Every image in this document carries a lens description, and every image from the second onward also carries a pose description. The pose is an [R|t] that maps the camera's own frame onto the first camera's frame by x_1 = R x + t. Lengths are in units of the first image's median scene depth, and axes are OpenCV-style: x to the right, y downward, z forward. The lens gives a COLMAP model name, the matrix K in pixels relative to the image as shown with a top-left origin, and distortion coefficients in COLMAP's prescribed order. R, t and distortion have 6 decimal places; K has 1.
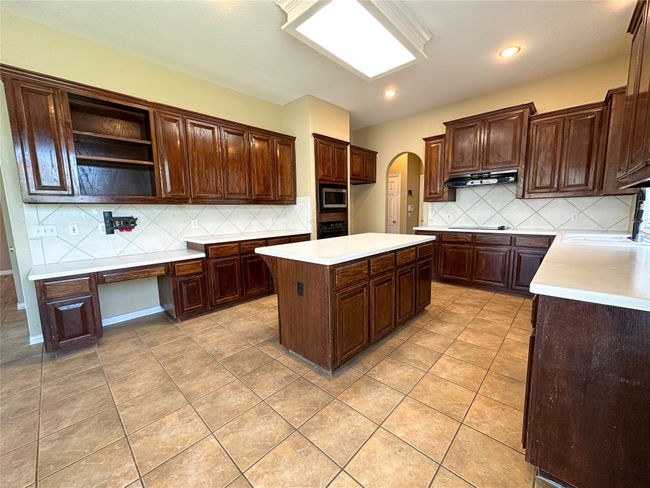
lens RADIAL K [[265.1, 0, 325.0], [0, 265.1, 244.0], [0, 0, 1]] dist [-0.001788, -0.000249]
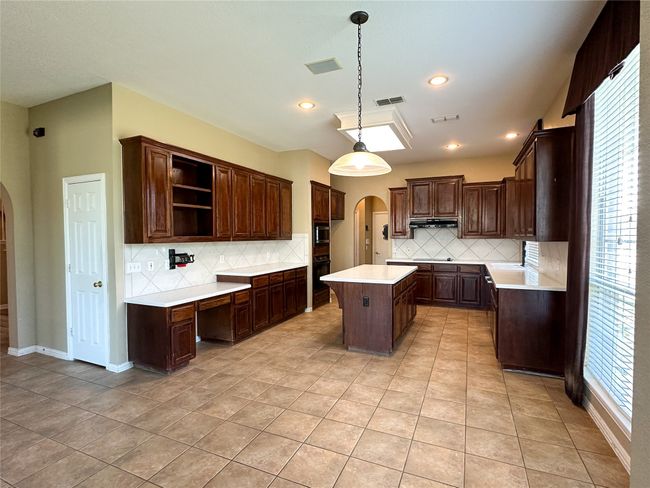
lens RADIAL K [[347.9, 0, 321.0], [0, 347.9, 243.0], [0, 0, 1]] dist [-0.002230, 0.000019]
pose [[0.940438, 0.005588, 0.339919, -0.702120], [0.030095, 0.994571, -0.099611, 0.016381], [-0.338630, 0.103907, 0.935165, -0.573261]]
